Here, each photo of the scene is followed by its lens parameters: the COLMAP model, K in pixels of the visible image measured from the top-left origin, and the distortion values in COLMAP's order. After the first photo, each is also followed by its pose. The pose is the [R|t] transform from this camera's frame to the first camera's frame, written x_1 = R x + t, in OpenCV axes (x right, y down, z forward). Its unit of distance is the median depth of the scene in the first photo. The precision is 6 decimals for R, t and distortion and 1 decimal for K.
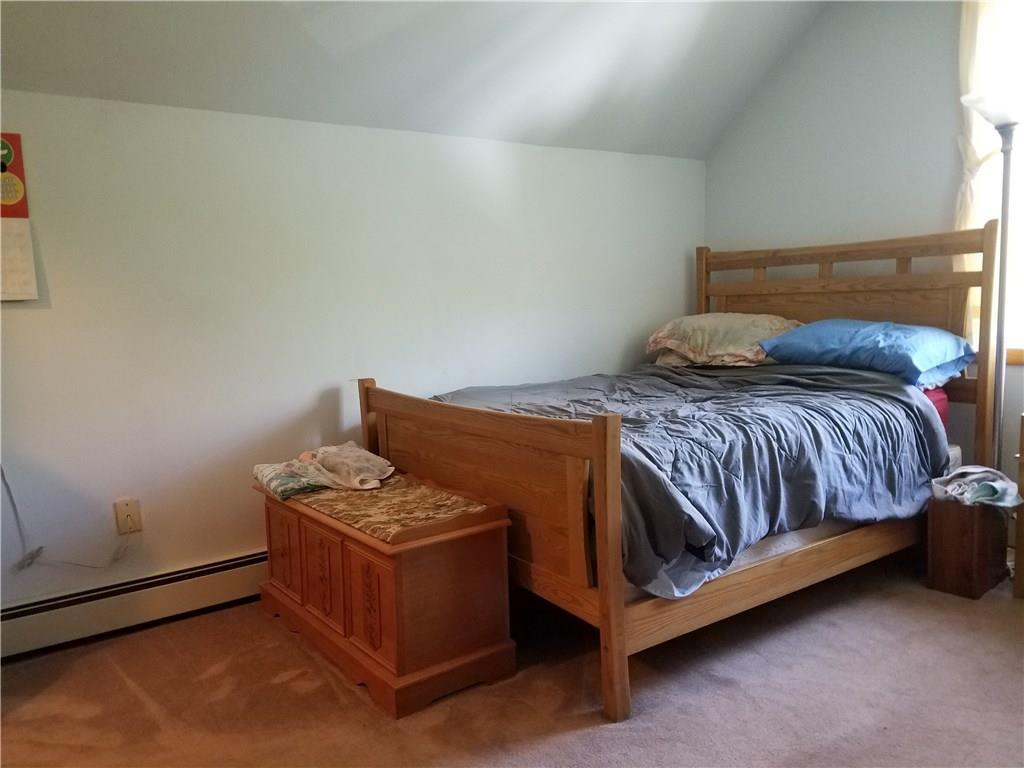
lens RADIAL K [[771.0, 0, 511.0], [0, 771.0, 384.8], [0, 0, 1]] dist [0.001420, -0.023587]
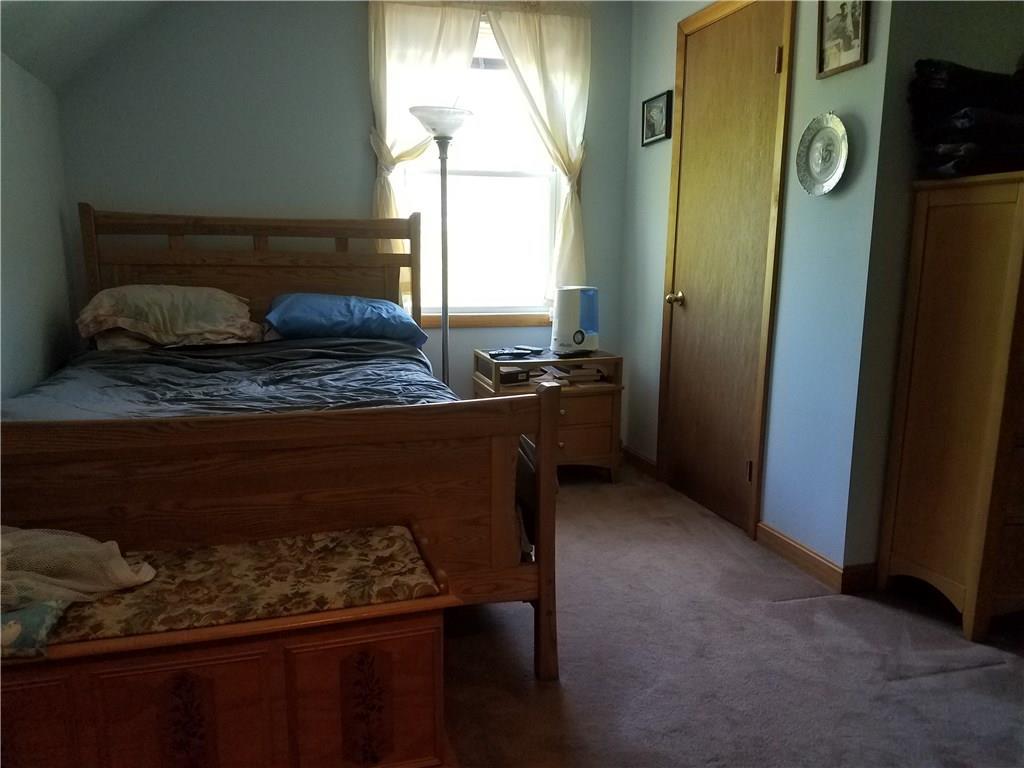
lens RADIAL K [[771.0, 0, 512.9], [0, 771.0, 387.7], [0, 0, 1]] dist [0.001420, -0.023587]
pose [[0.303067, -0.110139, 0.946583, -0.501398], [0.079327, 0.992767, 0.090115, -0.030851], [-0.949662, 0.047779, 0.309612, 0.436464]]
